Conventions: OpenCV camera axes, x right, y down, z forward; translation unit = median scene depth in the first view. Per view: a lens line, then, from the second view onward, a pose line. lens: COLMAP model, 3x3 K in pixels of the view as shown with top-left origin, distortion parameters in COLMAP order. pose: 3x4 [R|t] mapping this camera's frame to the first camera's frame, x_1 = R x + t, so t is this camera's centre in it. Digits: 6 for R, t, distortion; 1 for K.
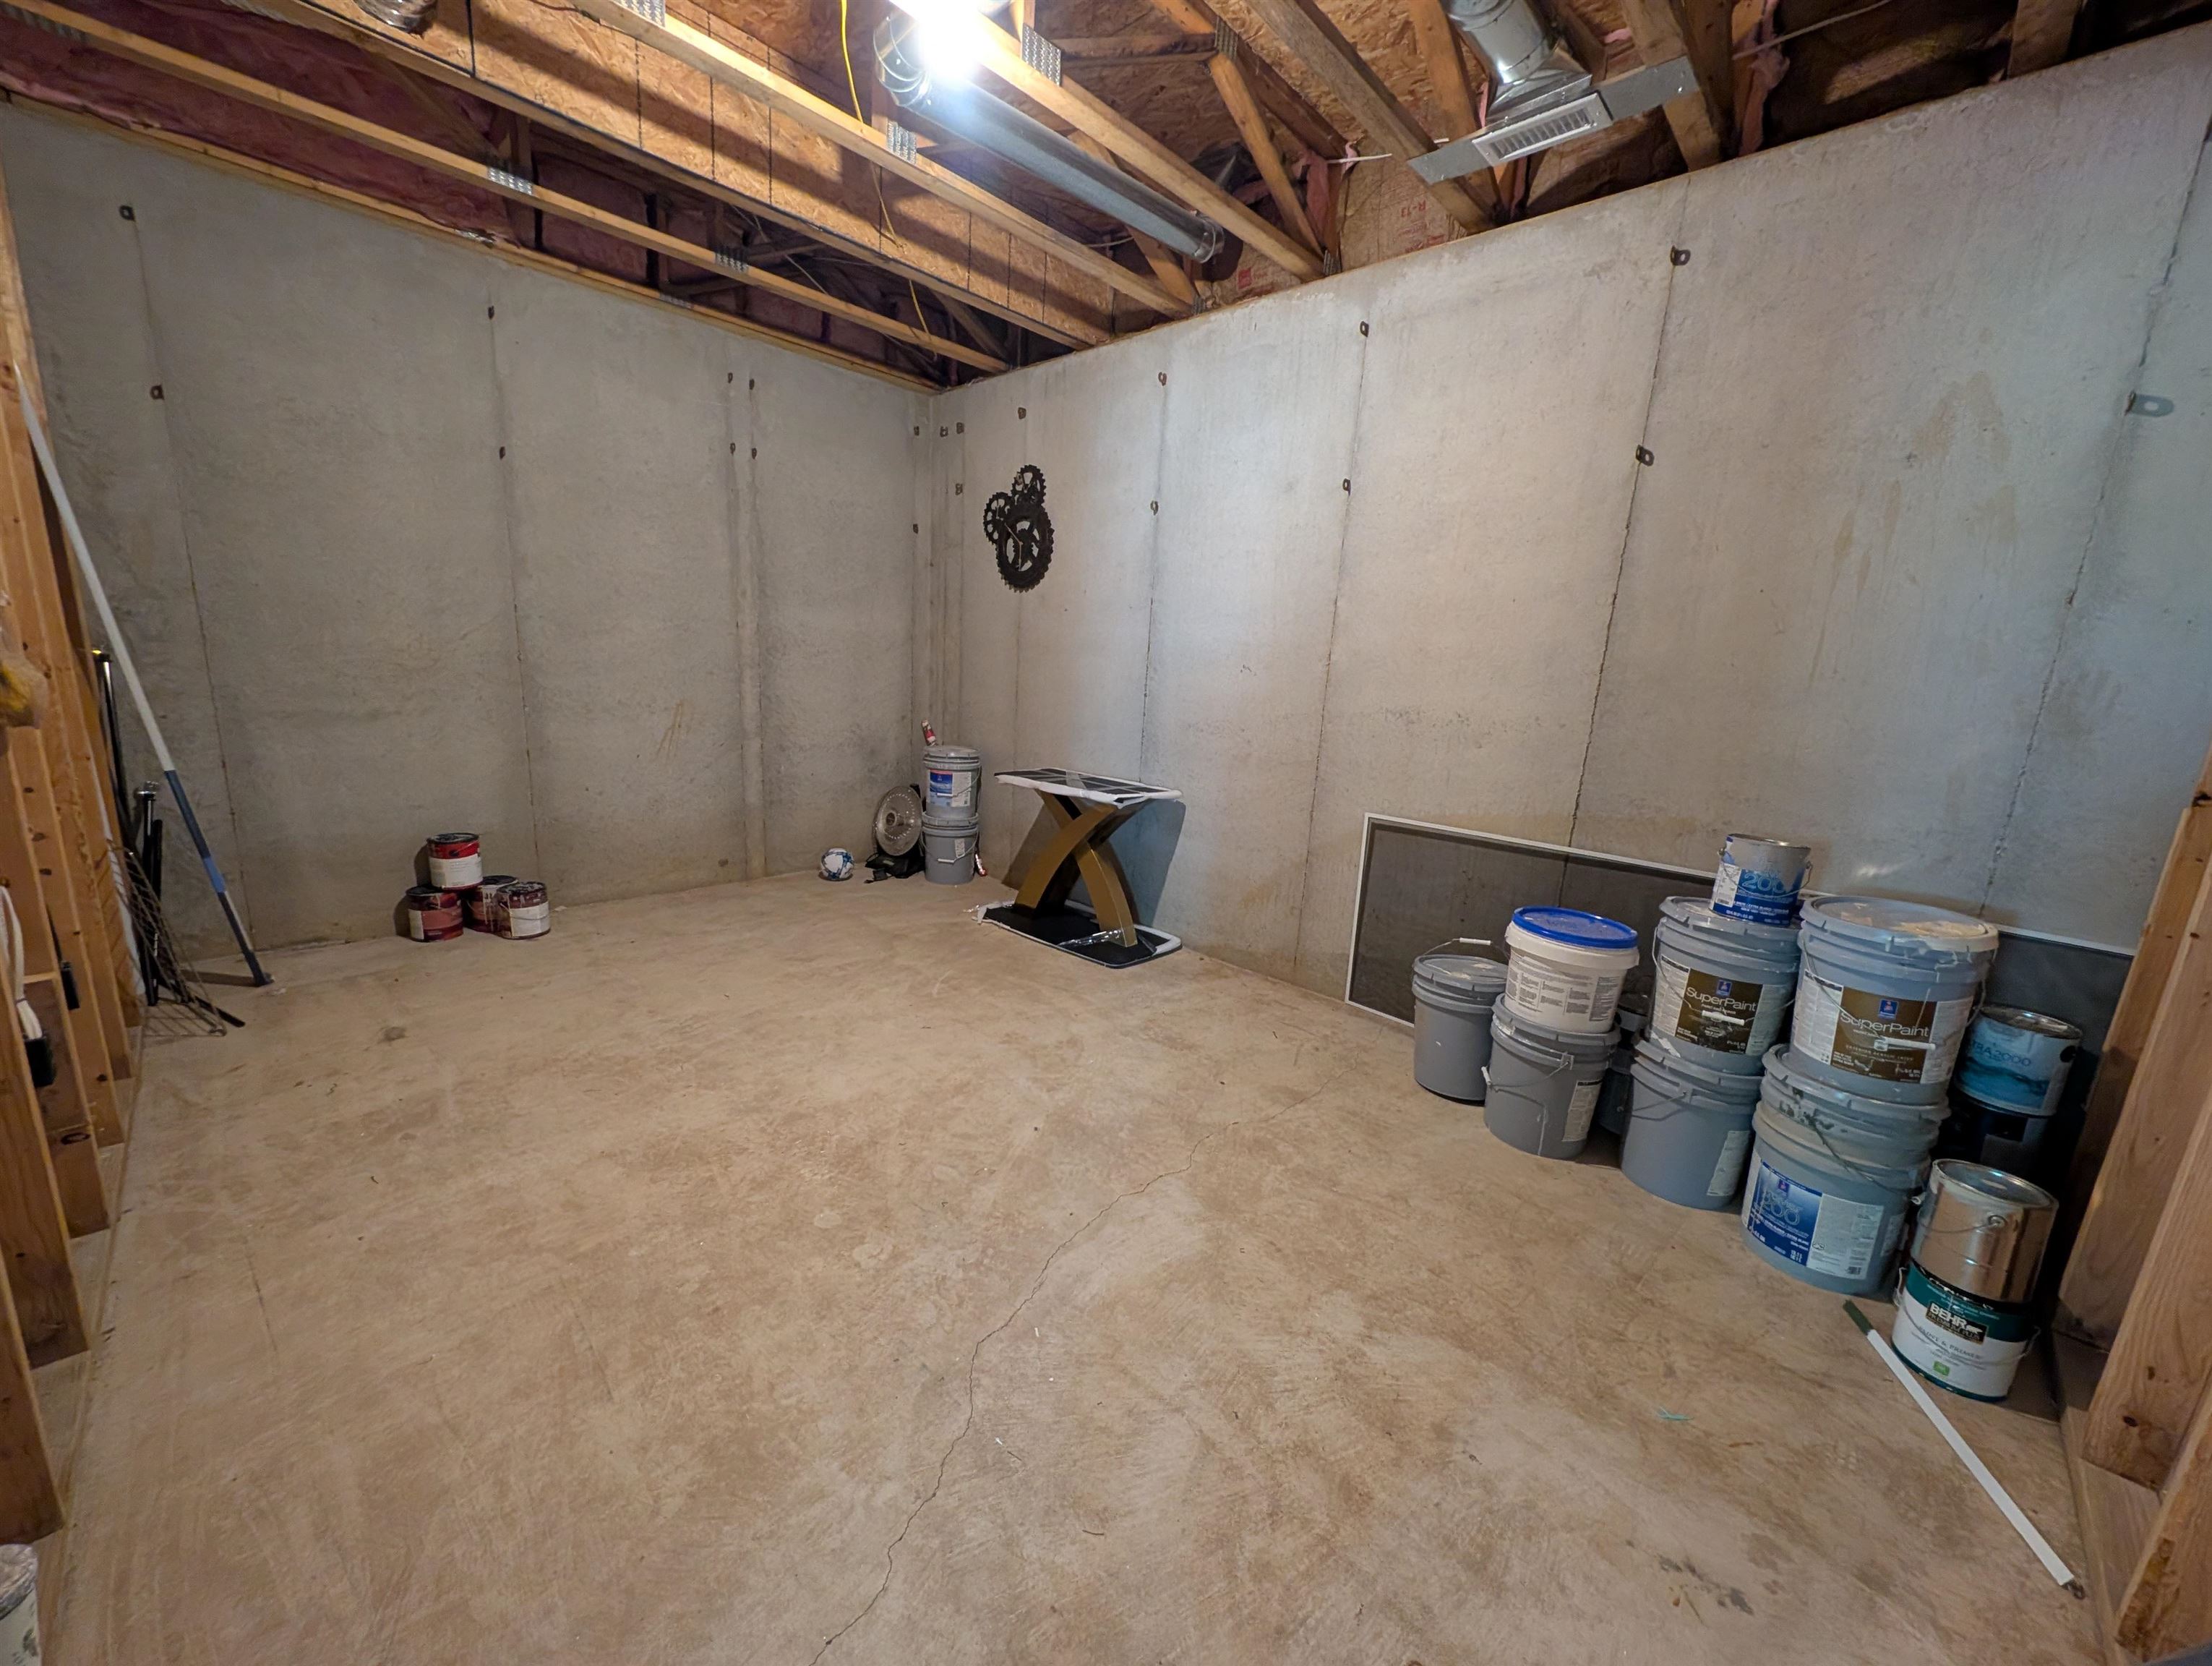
lens RADIAL K [[842.3, 0, 1112.9], [0, 842.3, 810.6], [0, 0, 1]] dist [-0.002342, -0.000347]
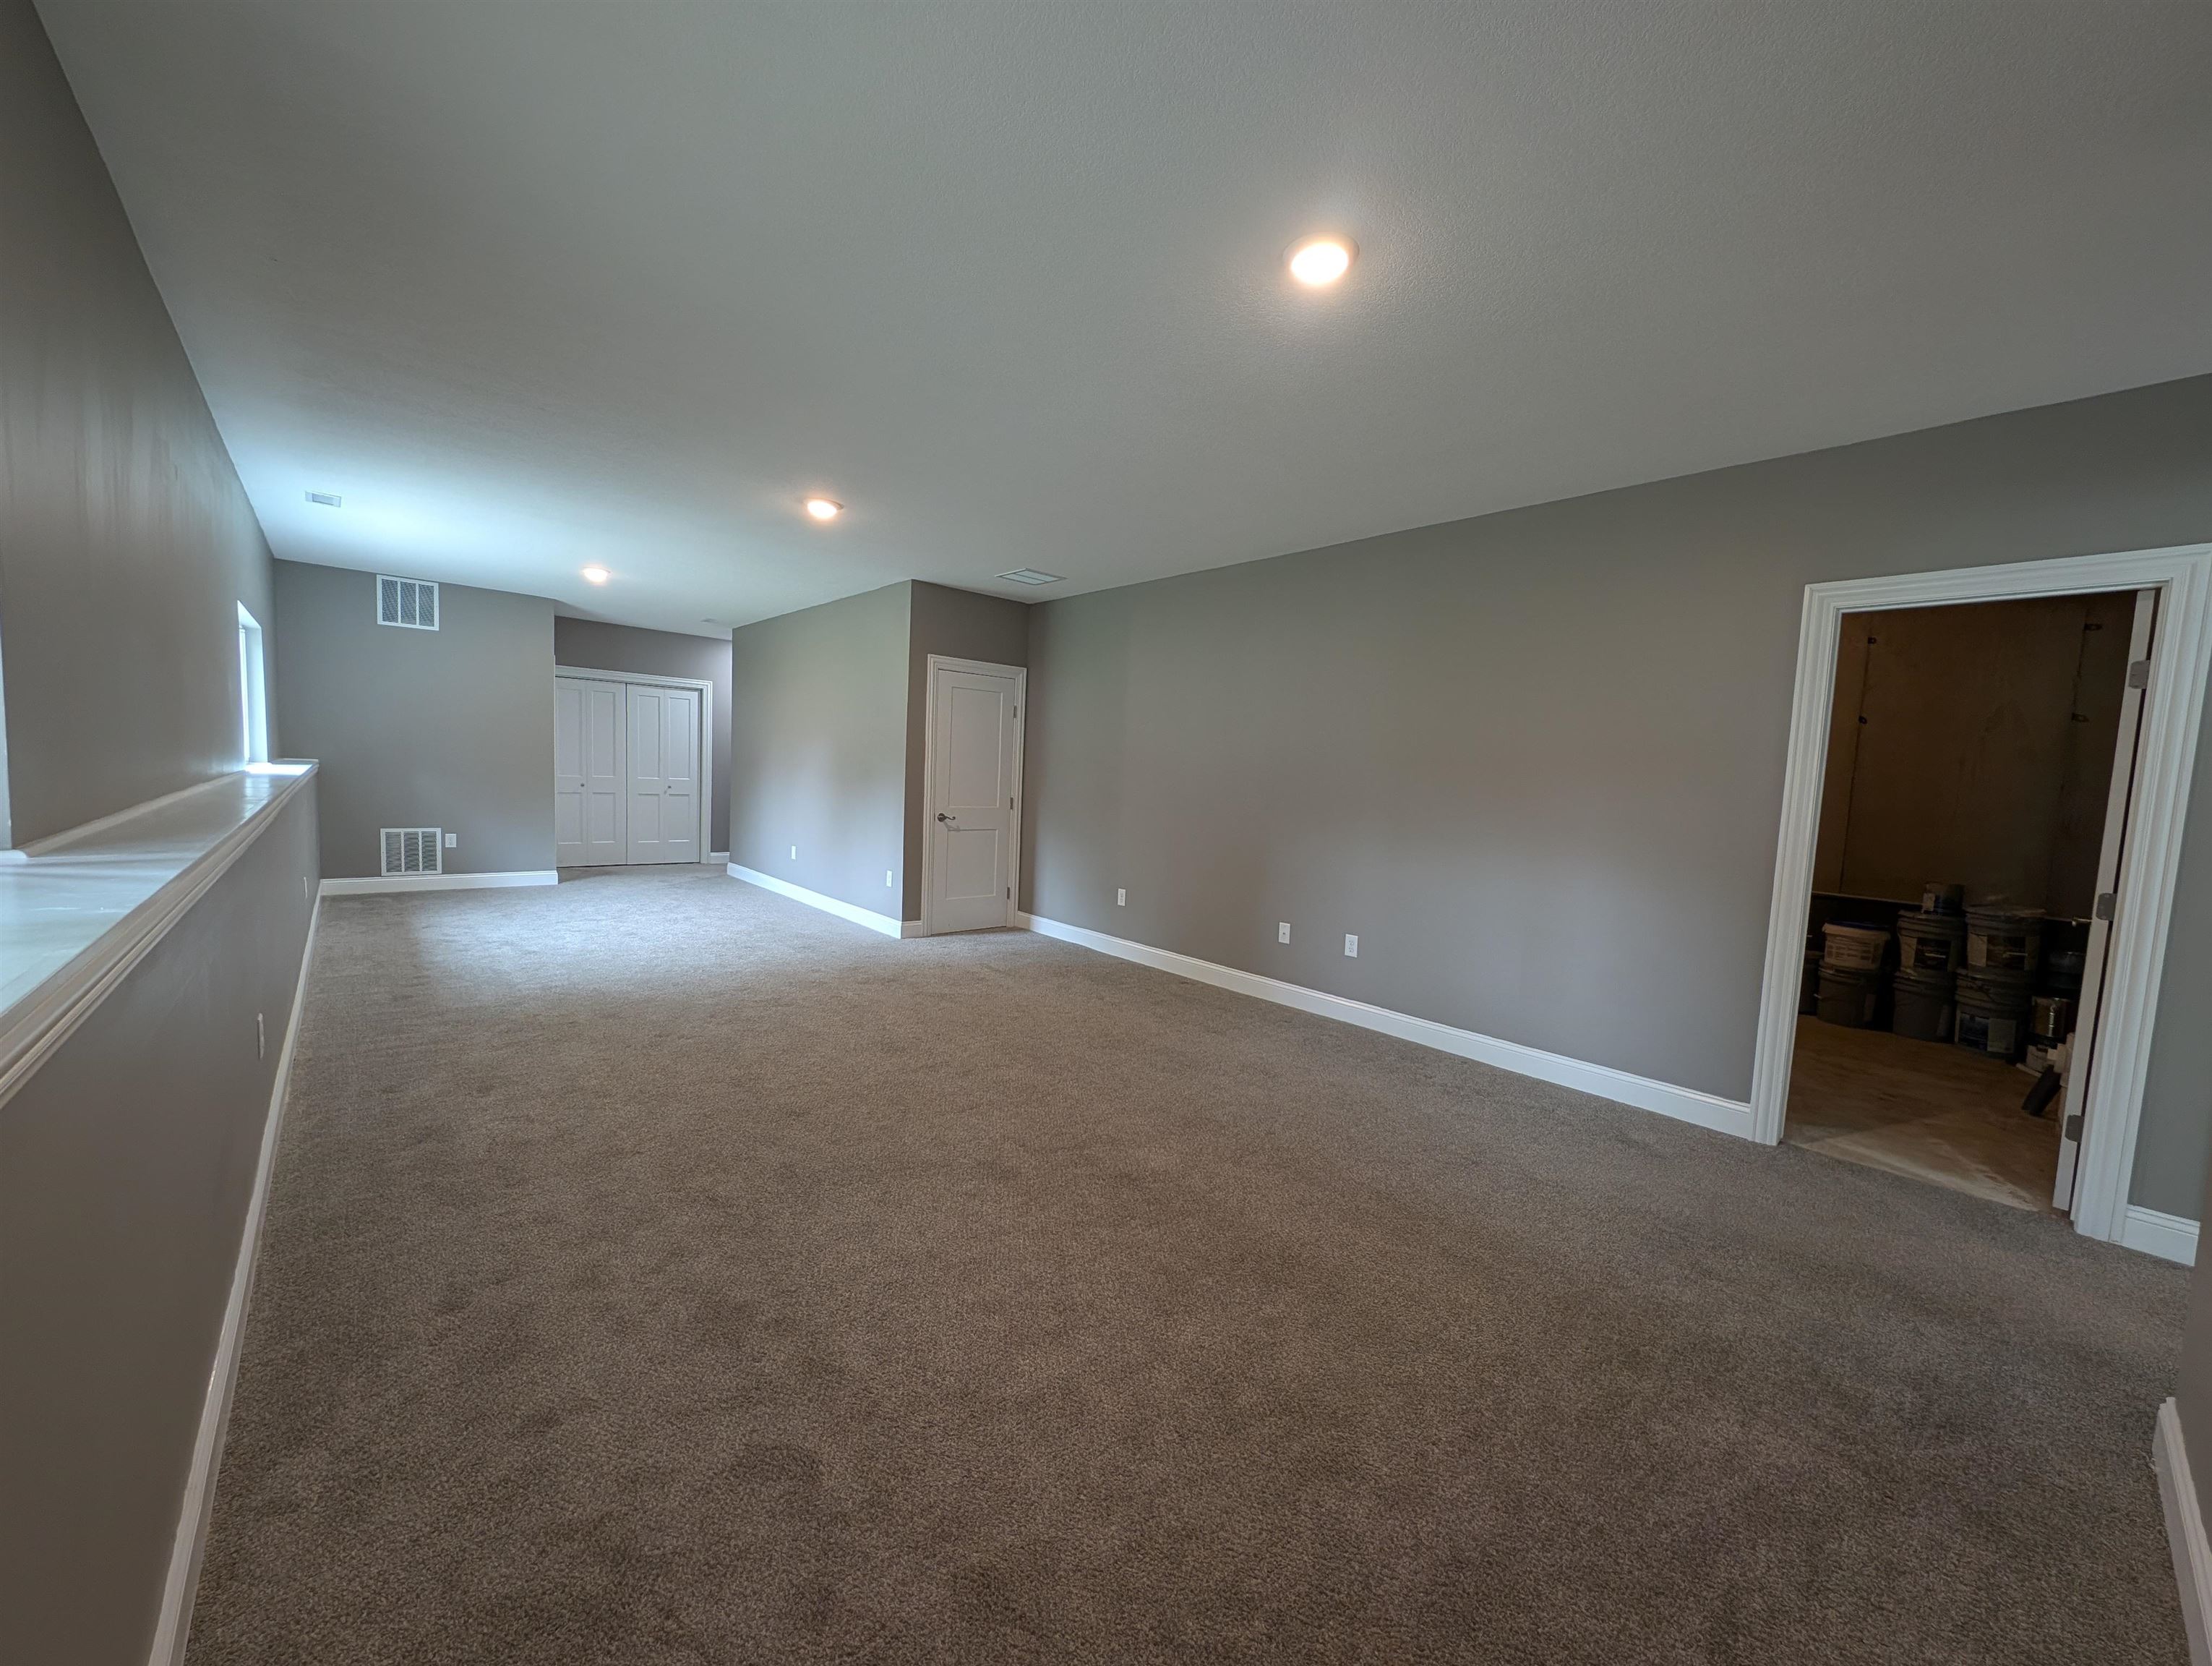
lens RADIAL K [[842.3, 0, 1101.0], [0, 842.3, 834.3], [0, 0, 1]] dist [-0.002342, -0.000347]
pose [[0.997207, -0.012050, -0.073712, -1.489419], [0.002677, 0.992033, -0.125951, 0.198746], [0.074643, 0.125402, 0.989294, -1.617784]]
